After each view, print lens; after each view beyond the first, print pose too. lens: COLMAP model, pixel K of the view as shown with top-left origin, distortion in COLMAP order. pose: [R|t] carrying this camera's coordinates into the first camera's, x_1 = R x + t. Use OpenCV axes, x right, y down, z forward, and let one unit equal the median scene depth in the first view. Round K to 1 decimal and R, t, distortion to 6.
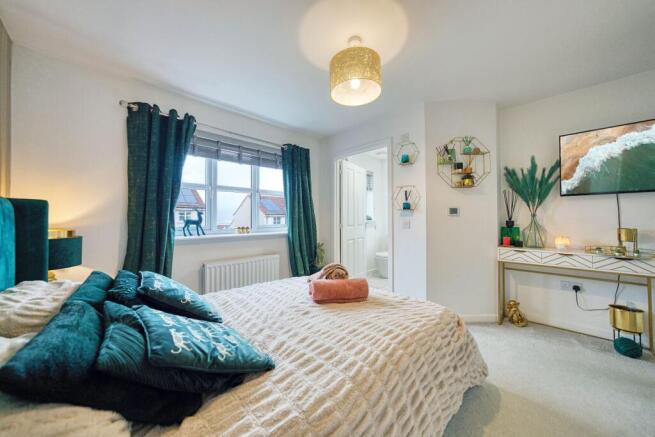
lens RADIAL K [[233.0, 0, 327.2], [0, 233.0, 213.9], [0, 0, 1]] dist [-0.024856, 0.006781]
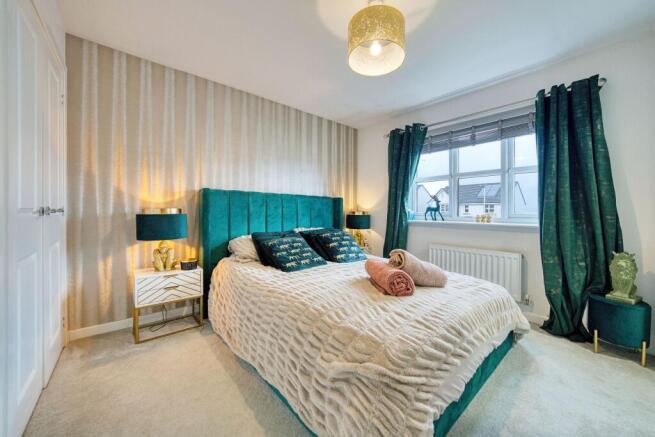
lens RADIAL K [[251.1, 0, 326.0], [0, 251.1, 208.6], [0, 0, 1]] dist [-0.001295, -0.000040]
pose [[-0.092558, 0.000813, -0.995707, 0.727903], [0.017744, 0.999842, -0.000833, 0.024222], [0.995549, -0.017745, -0.092558, 0.558773]]
